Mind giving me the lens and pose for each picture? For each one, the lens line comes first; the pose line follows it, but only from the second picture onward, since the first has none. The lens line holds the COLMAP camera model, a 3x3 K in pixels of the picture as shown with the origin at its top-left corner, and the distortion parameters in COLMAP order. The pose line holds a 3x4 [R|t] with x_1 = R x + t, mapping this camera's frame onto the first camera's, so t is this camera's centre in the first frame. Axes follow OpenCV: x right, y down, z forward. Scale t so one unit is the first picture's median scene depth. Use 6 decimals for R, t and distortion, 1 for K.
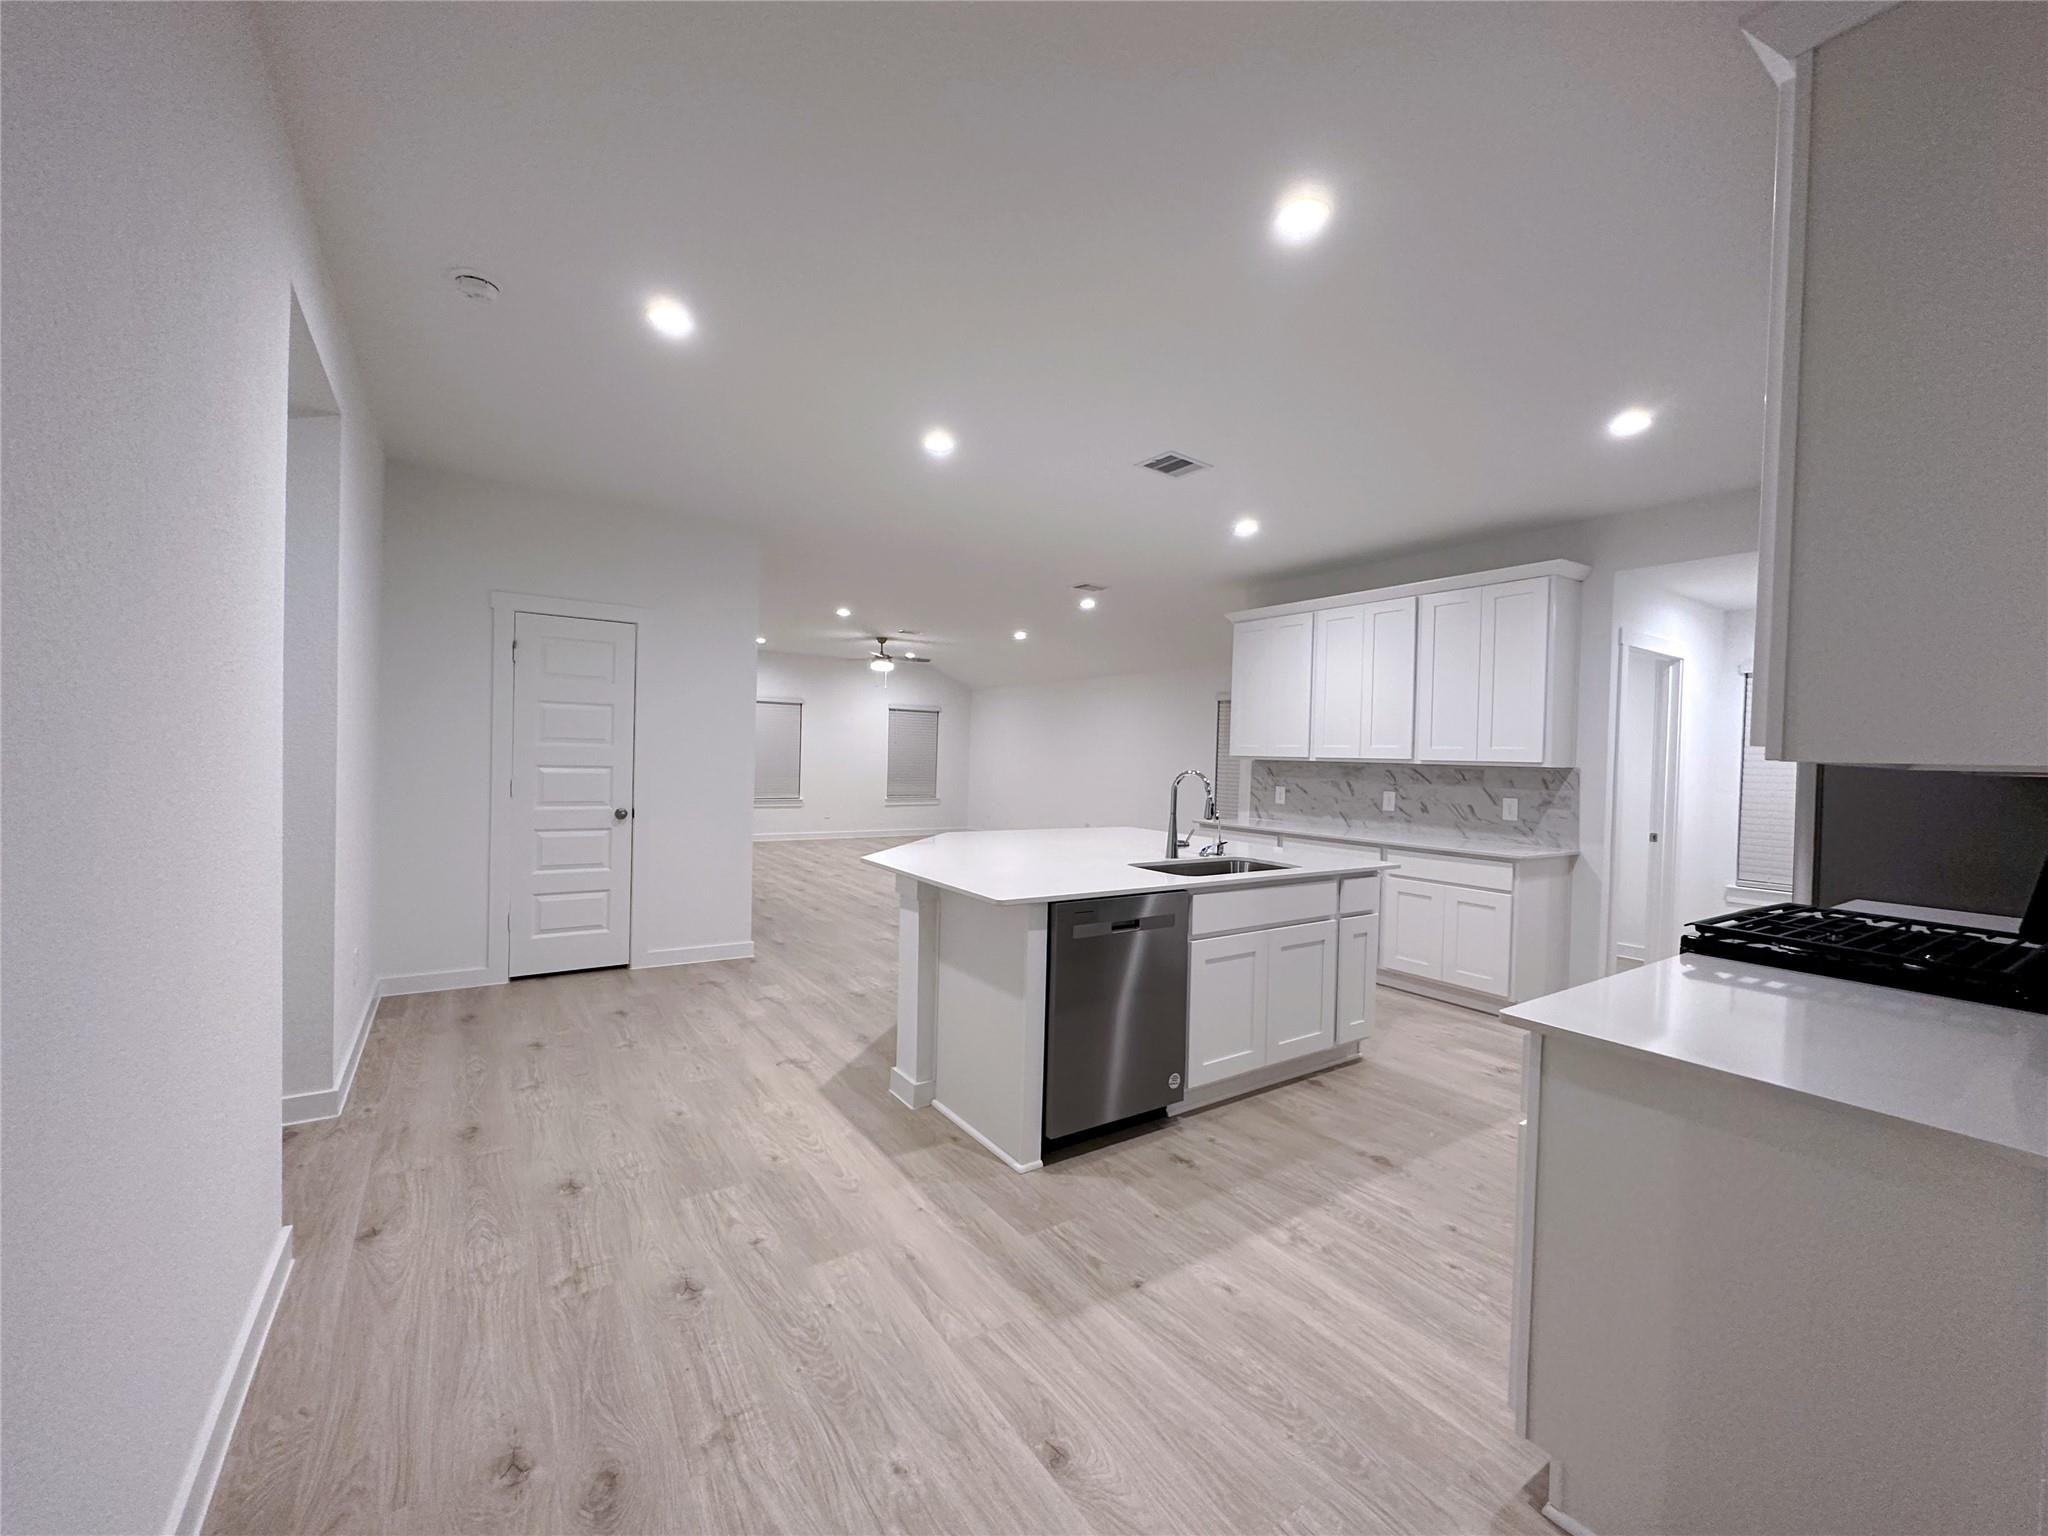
lens RADIAL K [[815.6, 0, 1025.9], [0, 815.6, 775.9], [0, 0, 1]] dist [-0.003028, 0.000128]
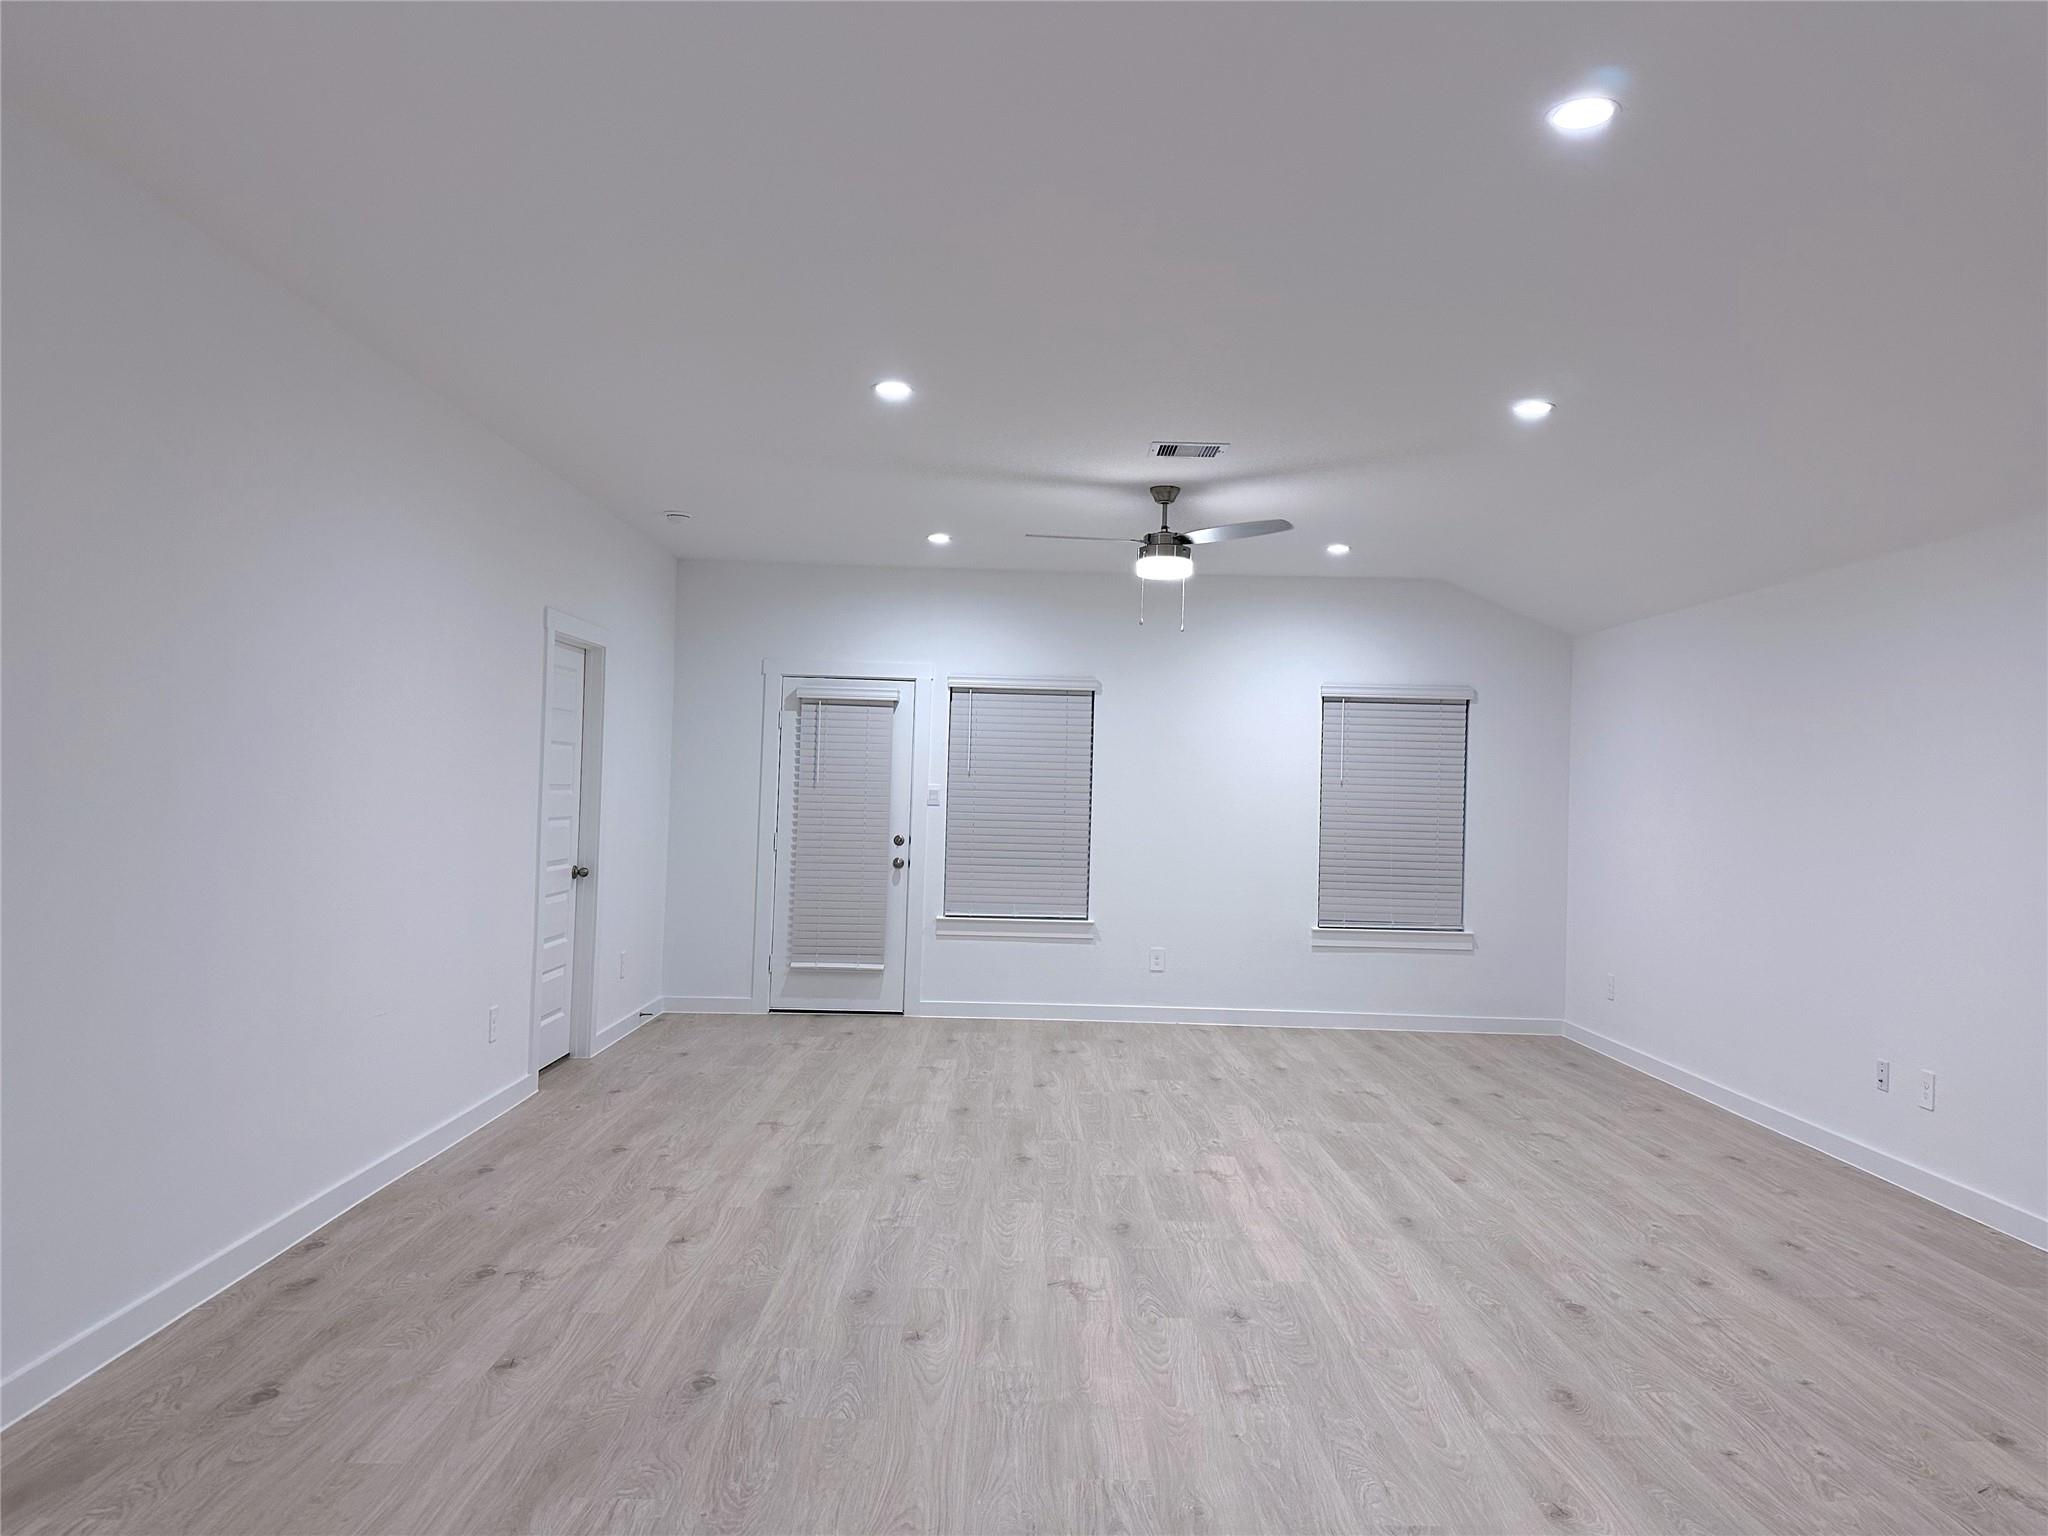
lens RADIAL K [[1438.6, 0, 1015.6], [0, 1438.6, 754.0], [0, 0, 1]] dist [0.001873, -0.003065]
pose [[0.825574, -0.016445, -0.564054, 0.224051], [-0.021311, 0.997954, -0.060288, -0.024702], [0.563891, 0.061793, 0.823534, 0.799420]]
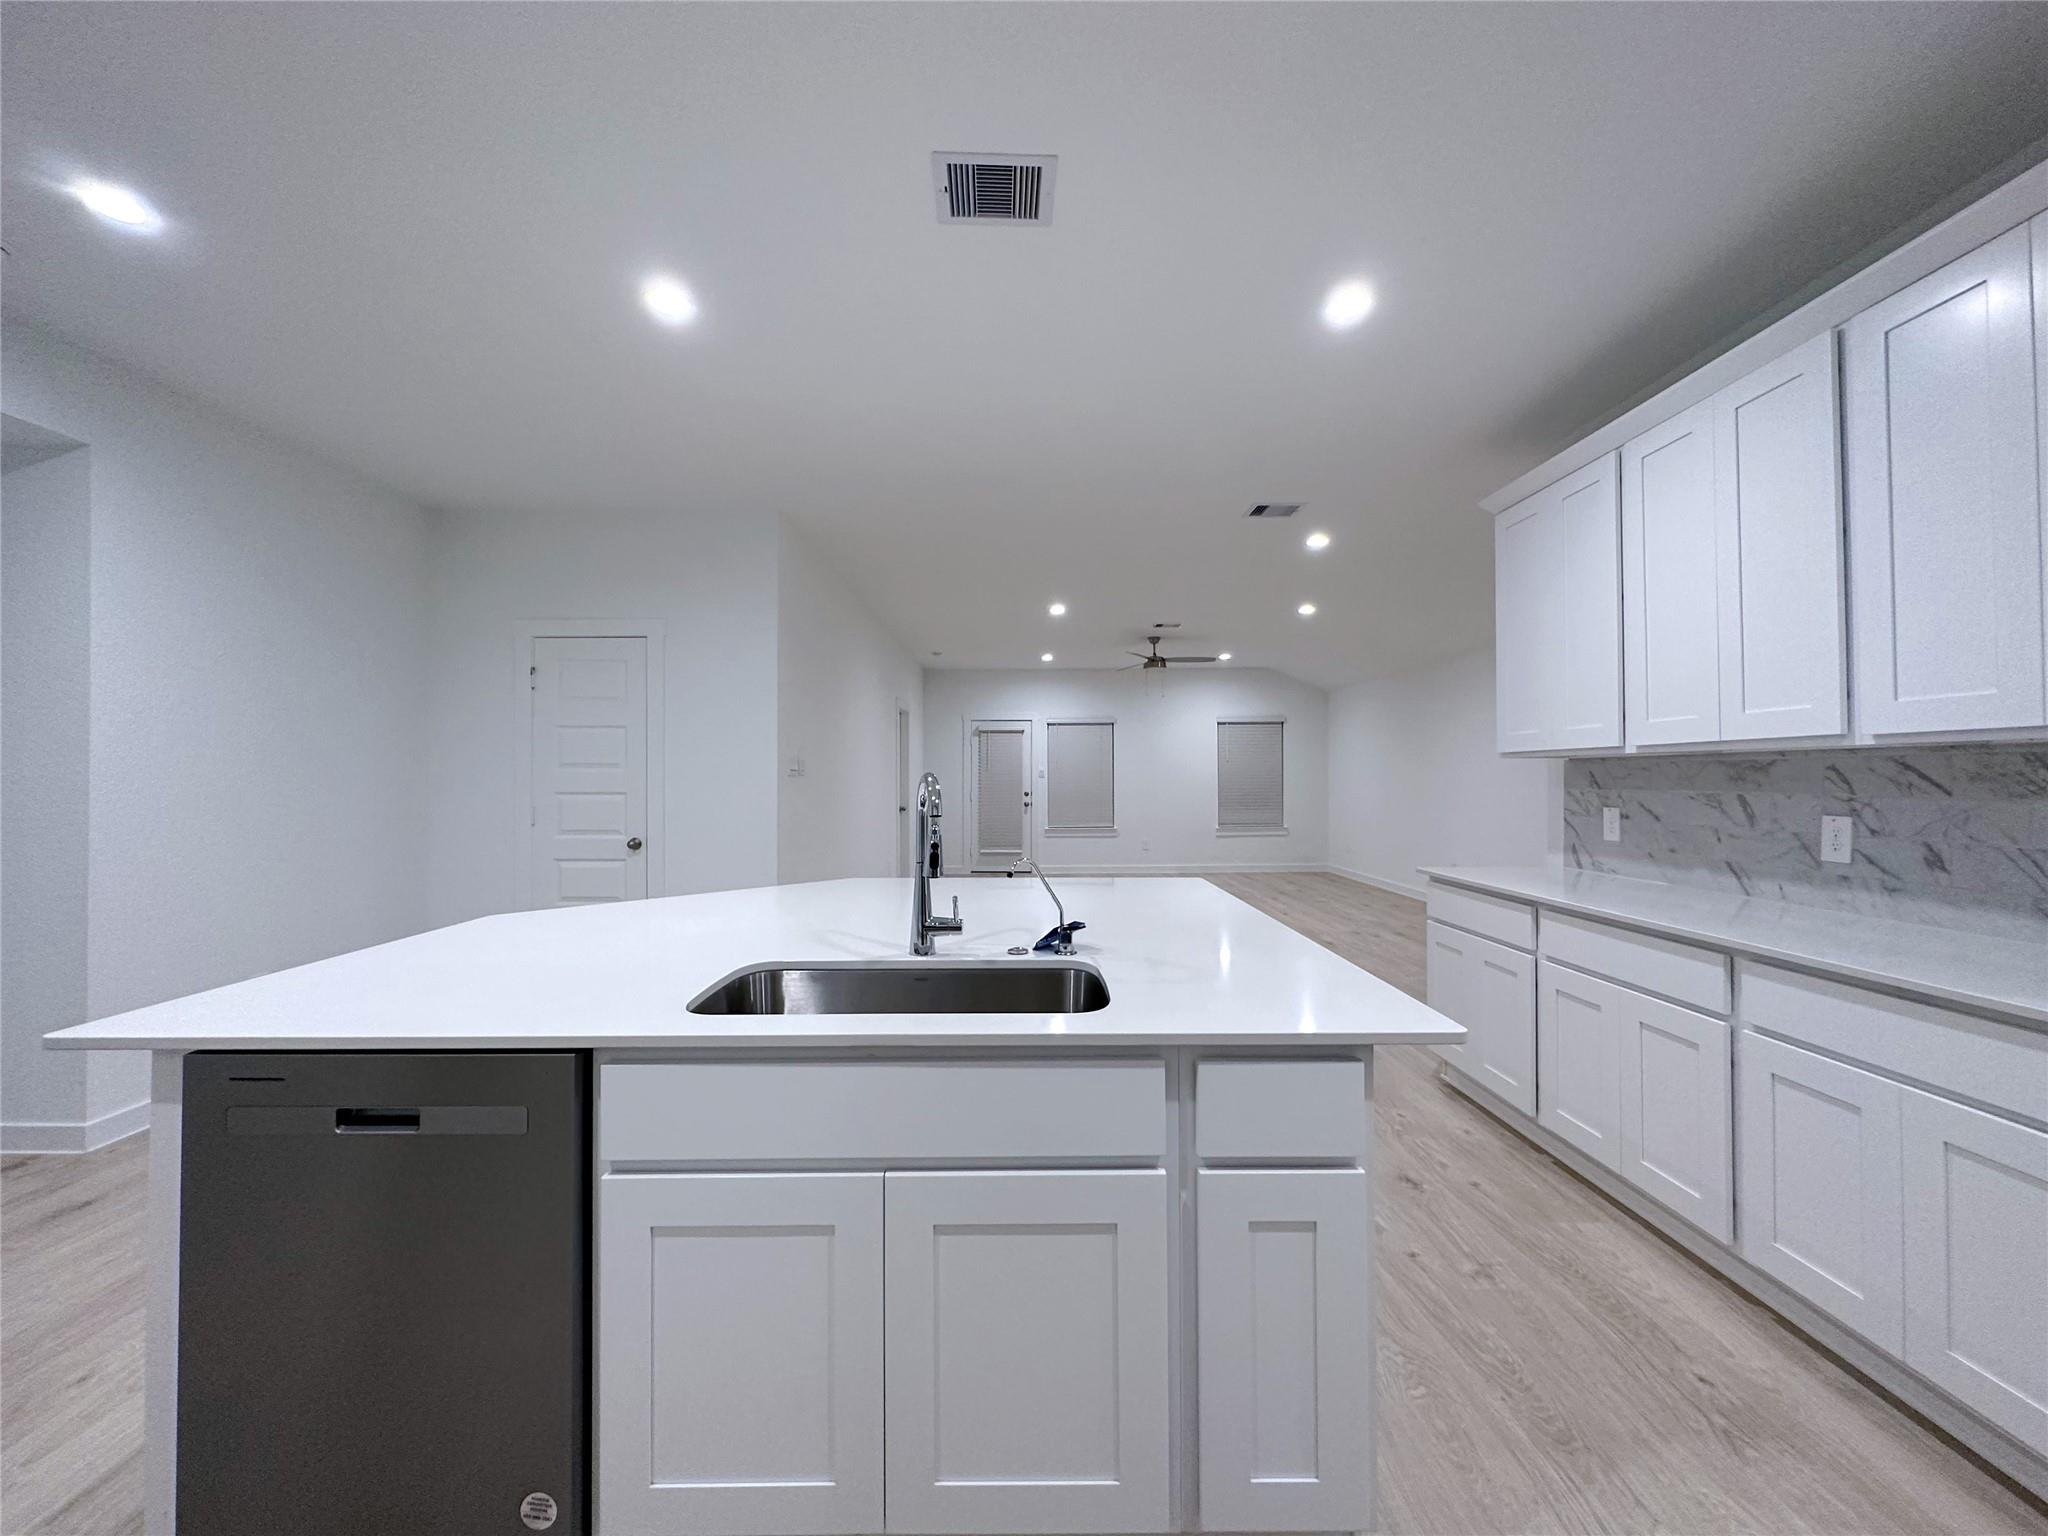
lens RADIAL K [[815.6, 0, 1033.5], [0, 815.6, 771.9], [0, 0, 1]] dist [-0.003028, 0.000128]
pose [[0.829615, -0.034118, -0.557292, 0.336300], [0.011923, 0.998986, -0.043410, 0.009477], [0.558208, 0.029369, 0.829181, 0.416104]]
